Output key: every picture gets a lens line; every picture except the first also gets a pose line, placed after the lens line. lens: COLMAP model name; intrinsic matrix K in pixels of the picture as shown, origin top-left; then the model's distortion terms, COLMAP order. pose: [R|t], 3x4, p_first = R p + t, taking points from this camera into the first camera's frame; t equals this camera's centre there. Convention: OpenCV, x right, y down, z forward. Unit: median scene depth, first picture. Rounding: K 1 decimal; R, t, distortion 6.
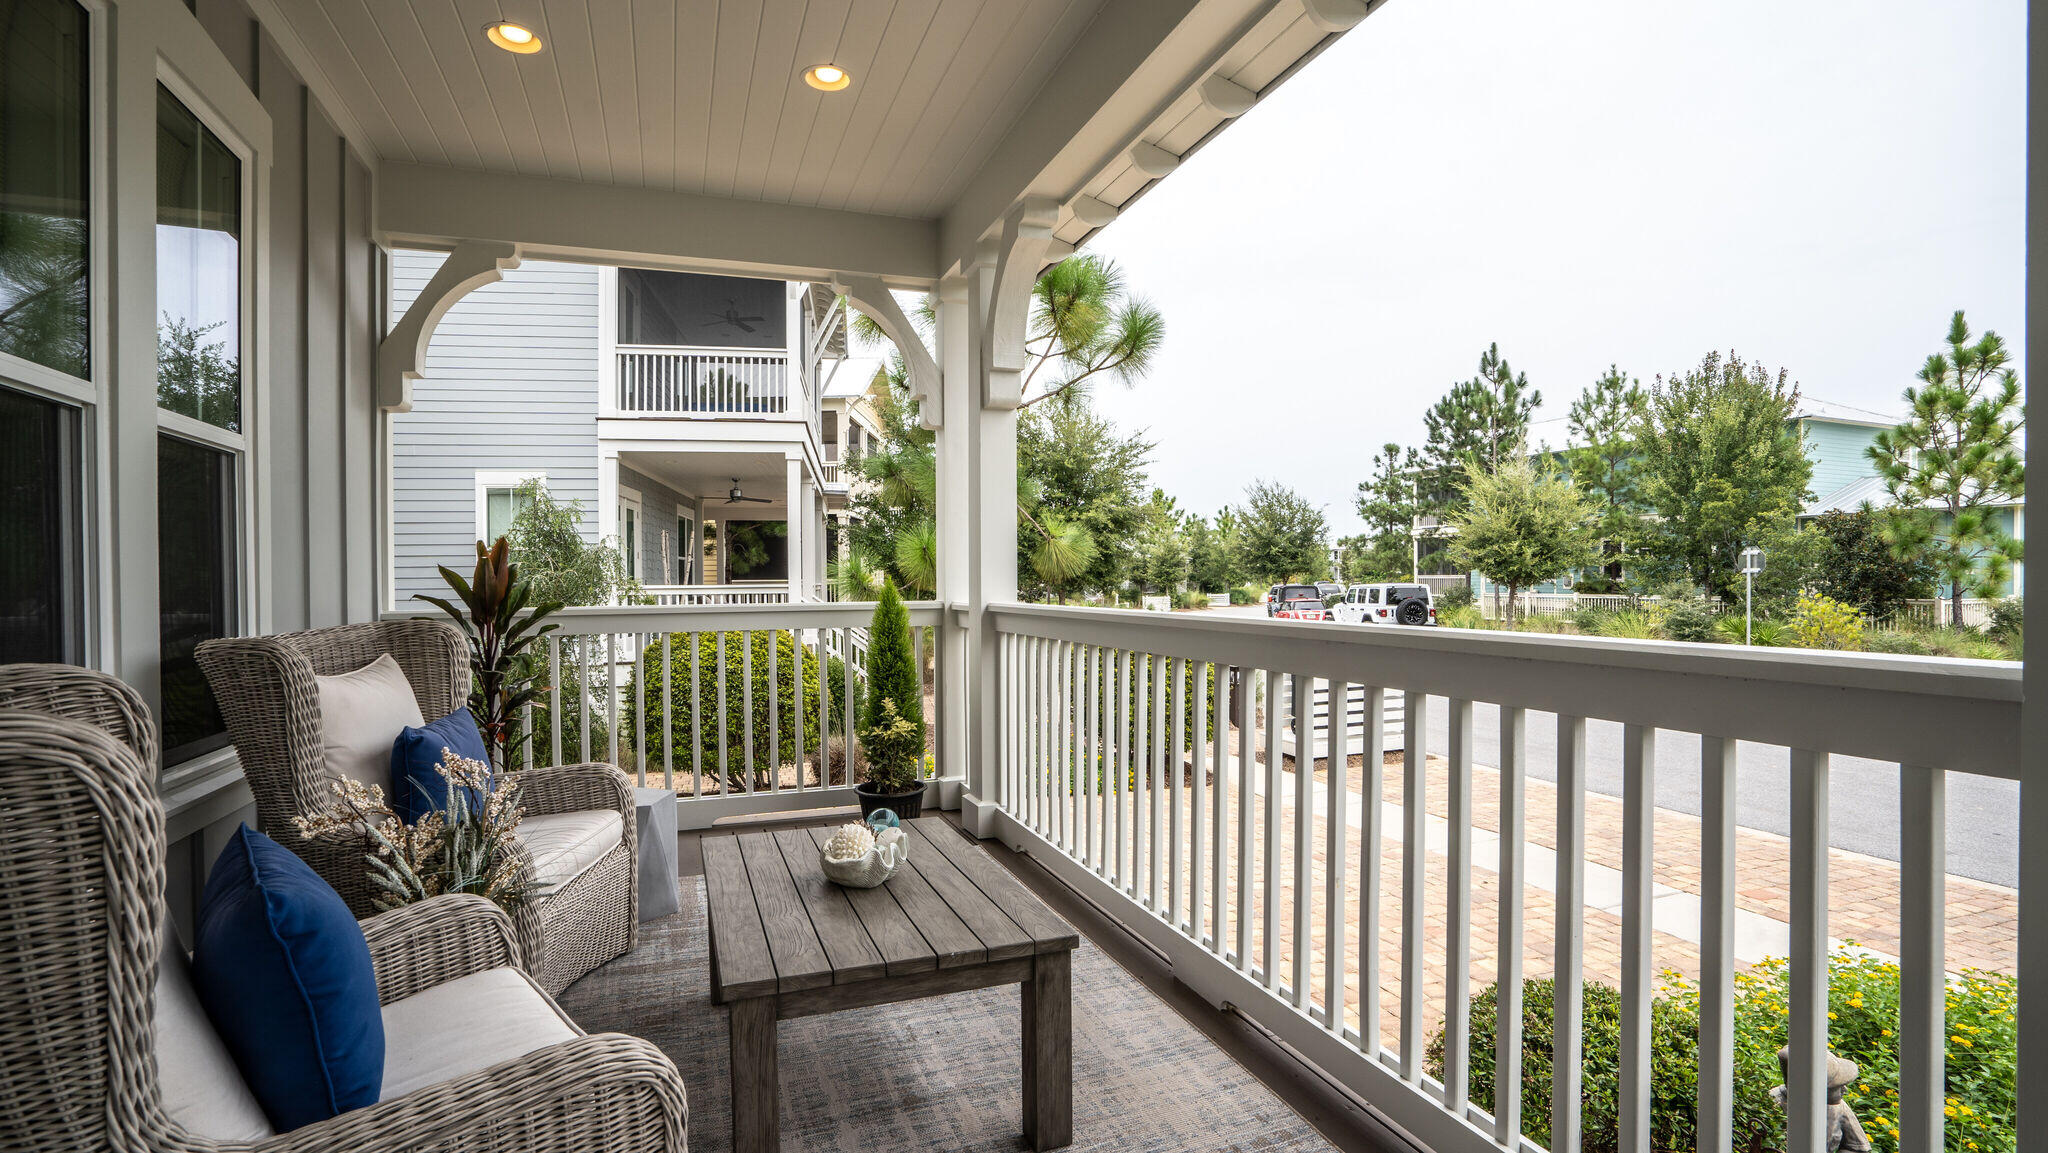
lens RADIAL K [[971.3, 0, 1022.0], [0, 971.3, 584.4], [0, 0, 1]] dist [-0.039823, 0.013050]
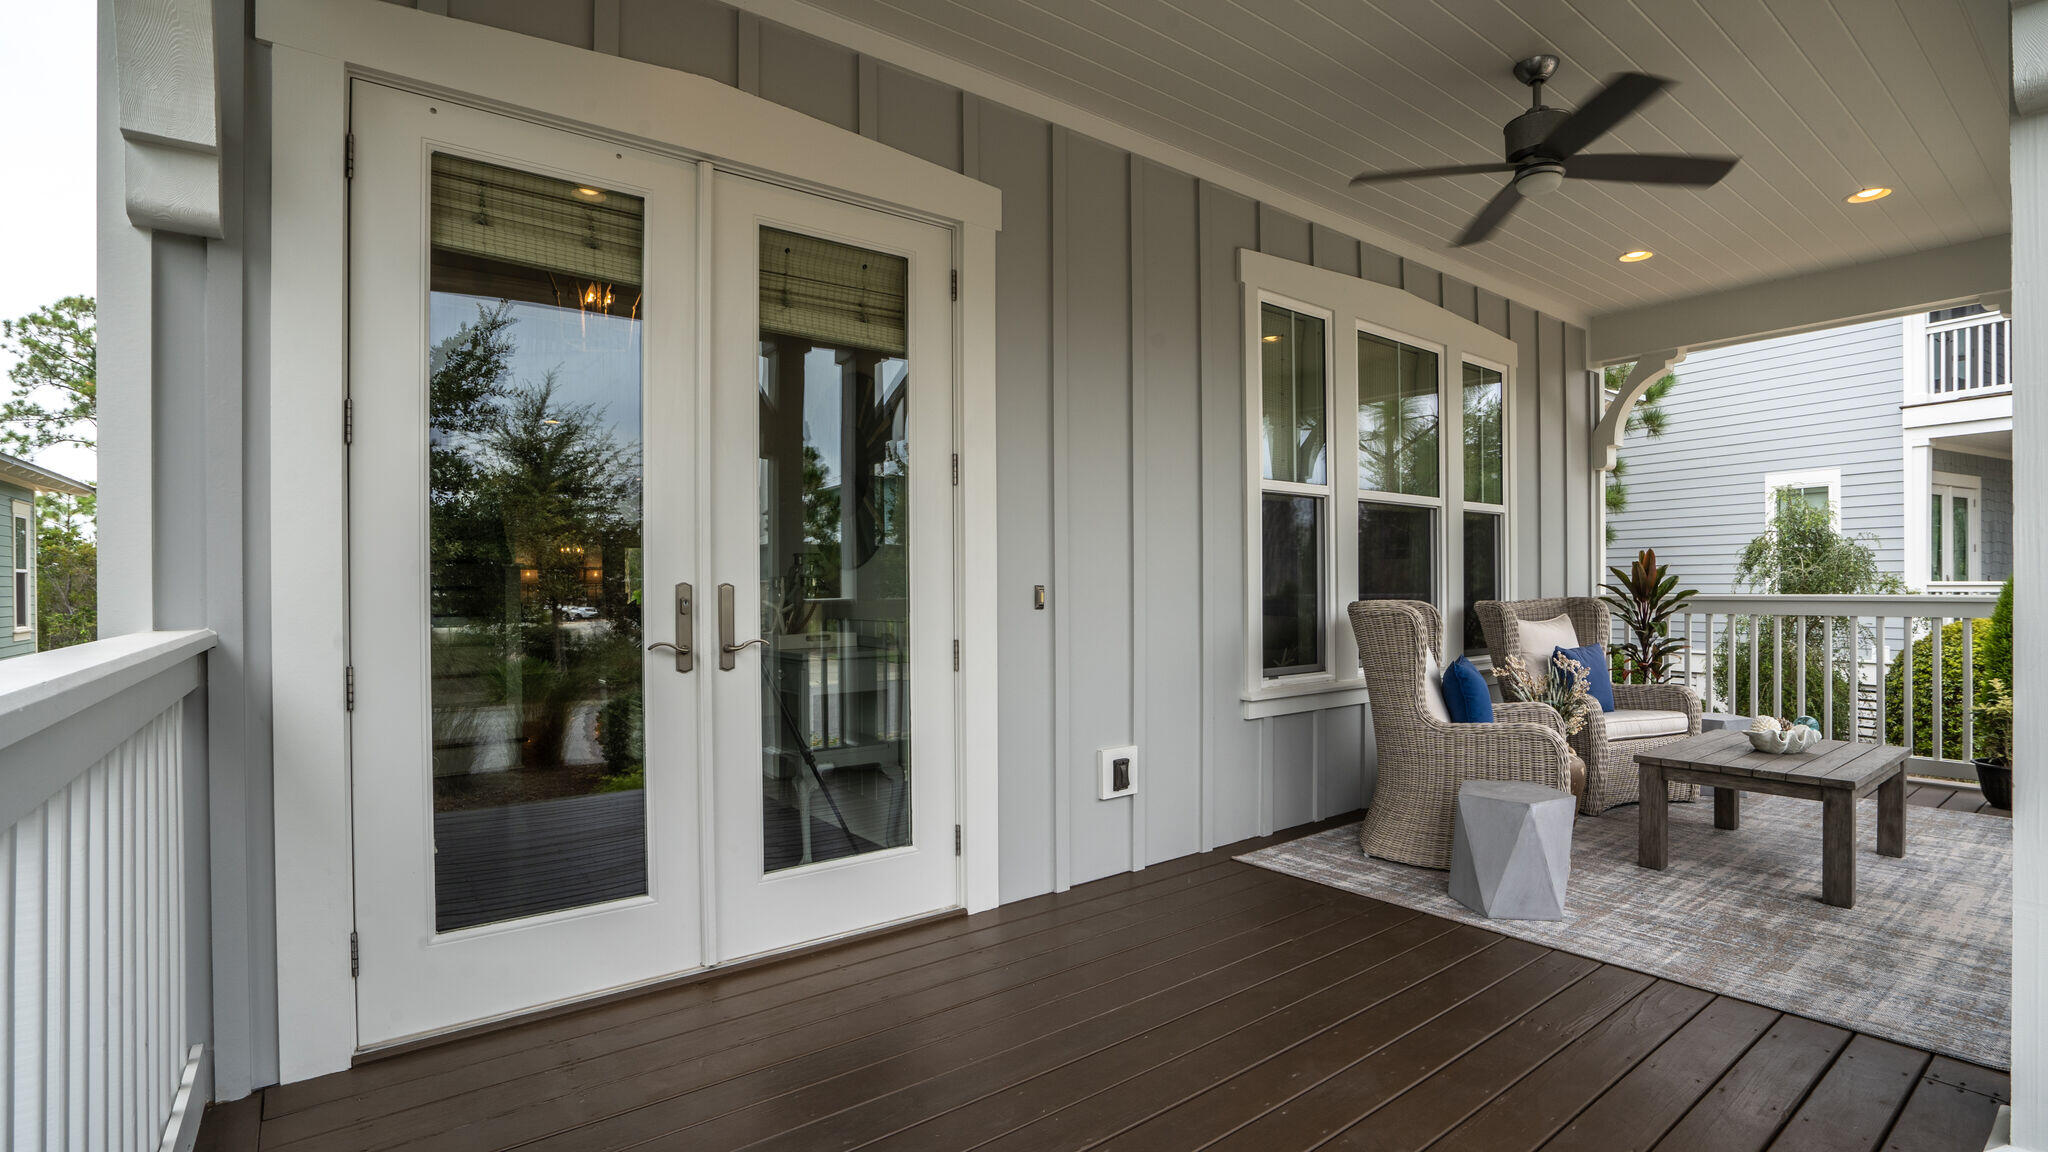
lens RADIAL K [[971.3, 0, 1025.0], [0, 971.3, 577.2], [0, 0, 1]] dist [-0.039823, 0.013050]
pose [[0.329181, -0.001770, -0.944265, 0.554733], [-0.002425, 0.999993, -0.002720, 0.004332], [0.944264, 0.003186, 0.329174, -0.455460]]
